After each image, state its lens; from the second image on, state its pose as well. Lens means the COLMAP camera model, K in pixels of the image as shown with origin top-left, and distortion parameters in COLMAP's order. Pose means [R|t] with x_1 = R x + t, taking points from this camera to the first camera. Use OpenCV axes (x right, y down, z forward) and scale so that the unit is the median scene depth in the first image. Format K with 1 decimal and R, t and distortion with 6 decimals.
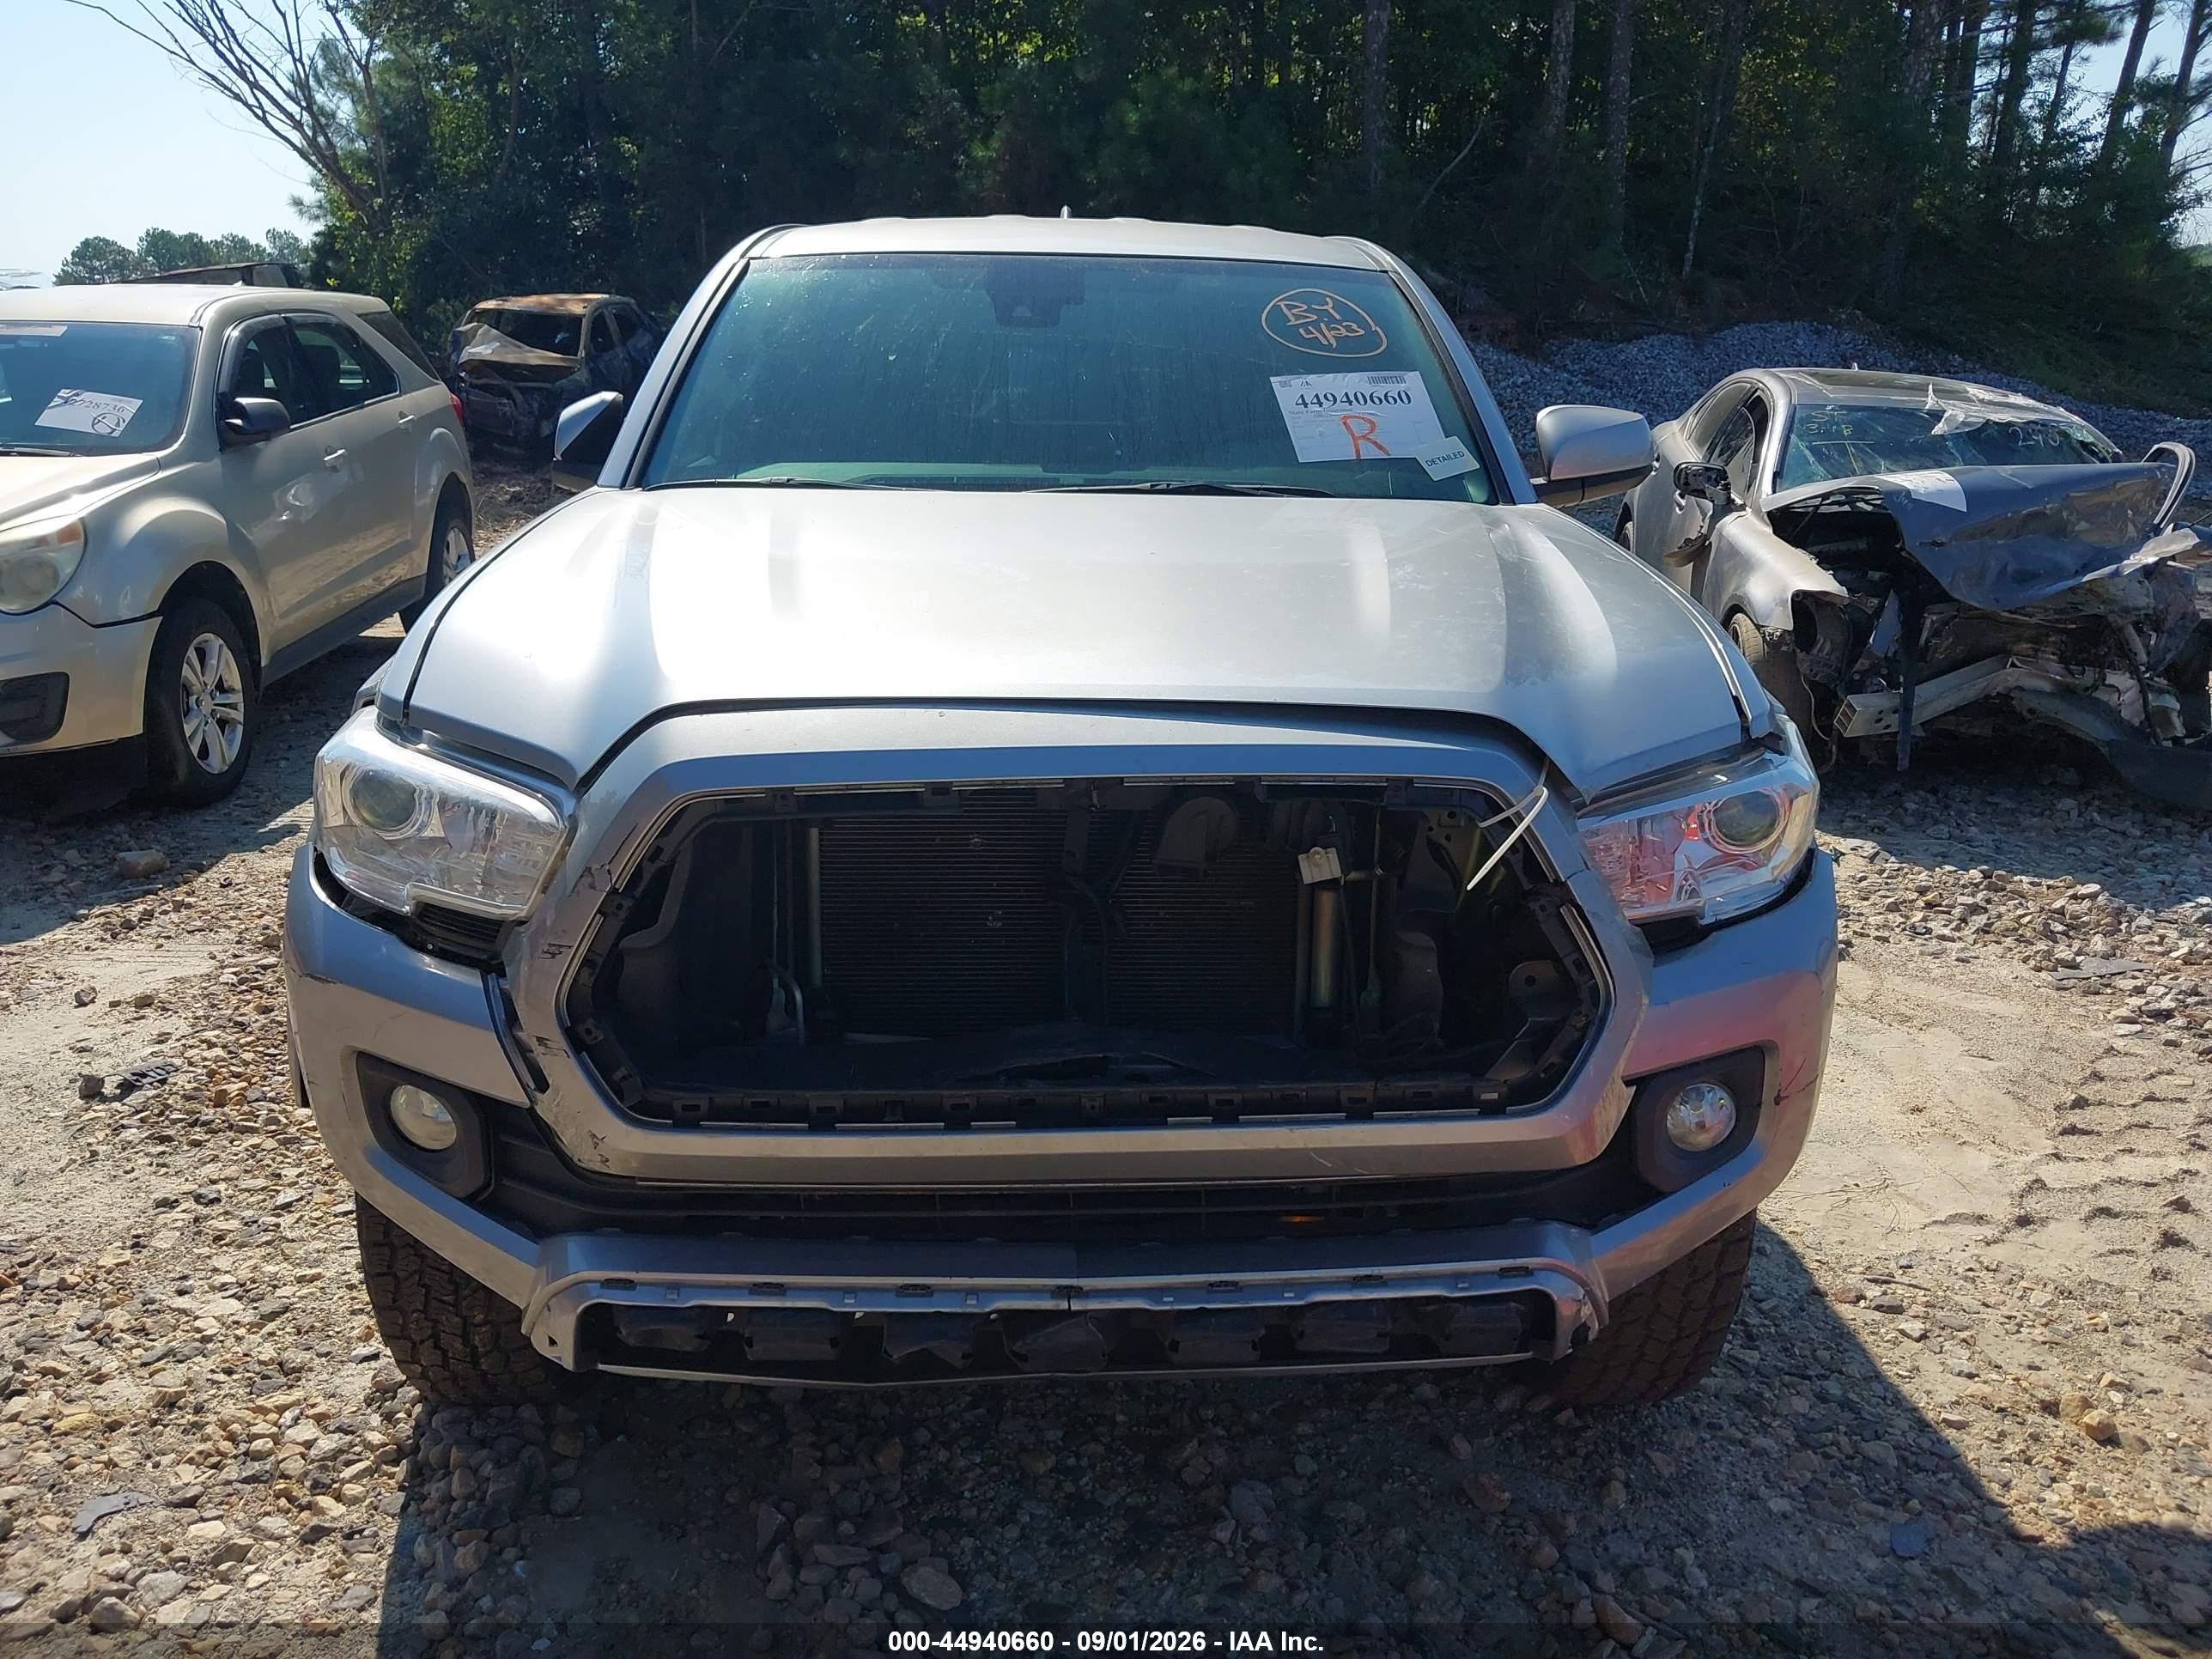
lens RADIAL K [[1760.1, 0, 1105.1], [0, 1760.1, 846.2], [0, 0, 1]] dist [0.012572, -0.009541]
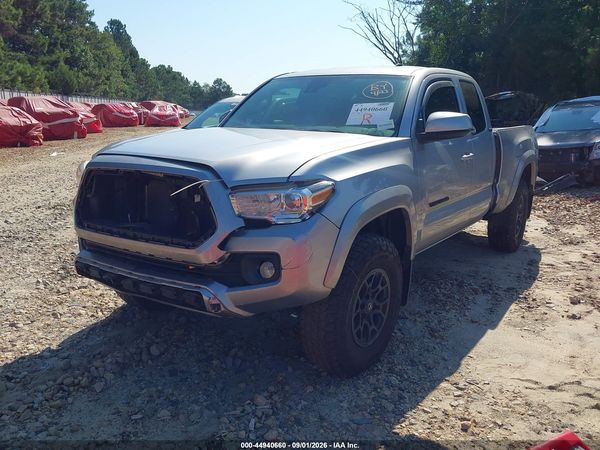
lens RADIAL K [[544.1, 0, 295.5], [0, 544.1, 220.3], [0, 0, 1]] dist [0.021406, 0.028797]
pose [[0.807636, 0.117656, -0.577825, 0.715071], [-0.168399, 0.985105, -0.034789, 0.046832], [0.565125, 0.125402, 0.815419, -0.007082]]
